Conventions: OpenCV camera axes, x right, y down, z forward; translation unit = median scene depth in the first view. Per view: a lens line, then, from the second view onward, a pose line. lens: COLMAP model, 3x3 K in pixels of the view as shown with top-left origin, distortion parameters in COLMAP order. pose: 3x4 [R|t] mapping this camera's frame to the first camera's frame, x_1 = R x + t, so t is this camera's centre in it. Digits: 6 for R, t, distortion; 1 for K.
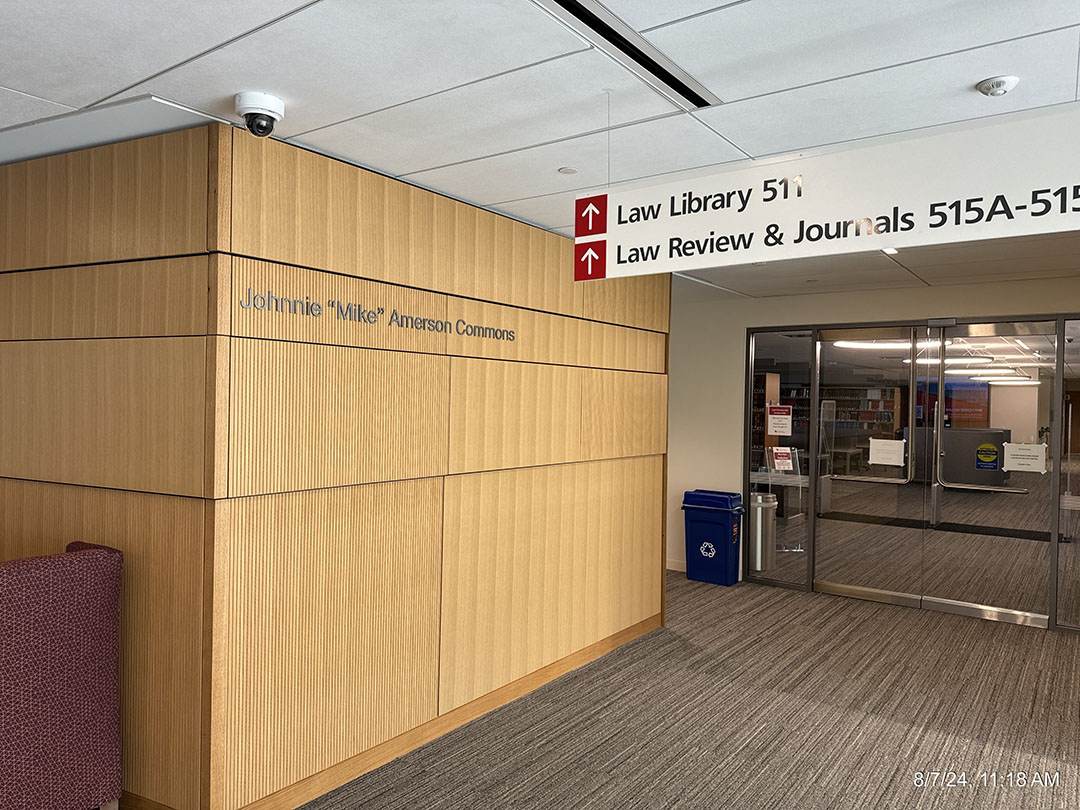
lens RADIAL K [[741.2, 0, 548.6], [0, 741.2, 403.1], [0, 0, 1]] dist [0.046891, -0.050518]
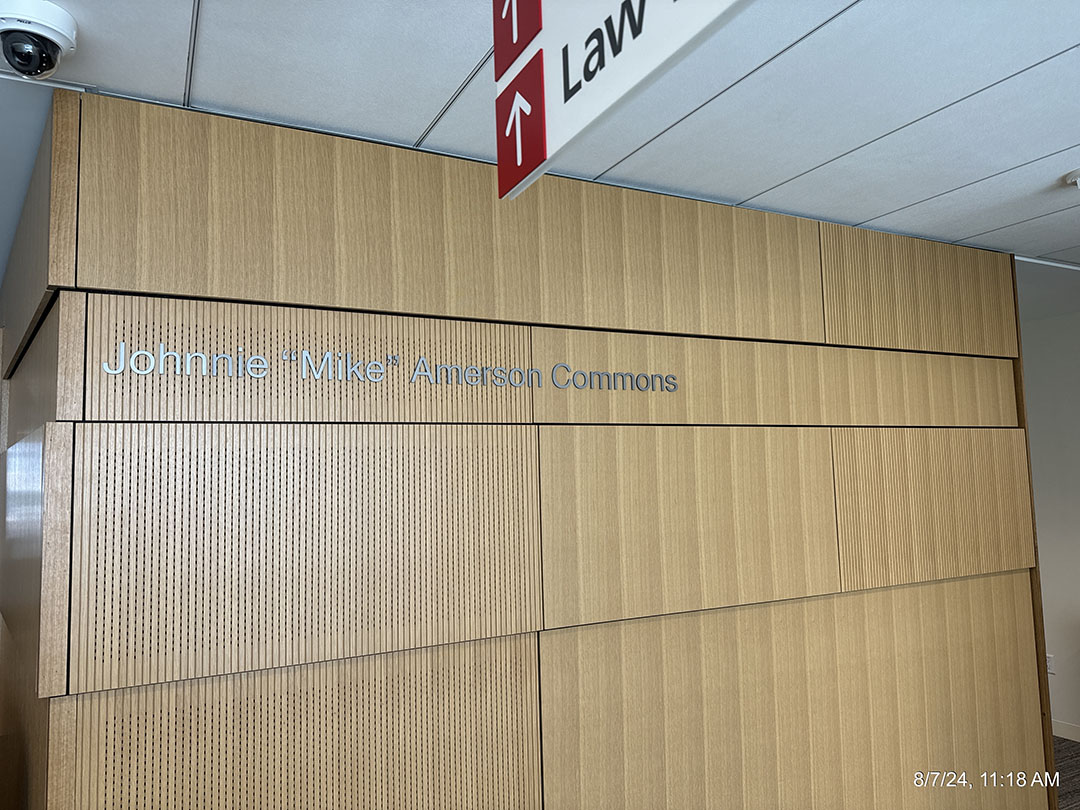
lens RADIAL K [[741.2, 0, 537.4], [0, 741.2, 401.0], [0, 0, 1]] dist [0.046891, -0.050518]
pose [[0.885905, -0.084191, -0.456162, 0.136094], [0.039453, 0.993503, -0.106744, -0.018539], [0.462185, 0.076568, 0.883472, 0.457251]]
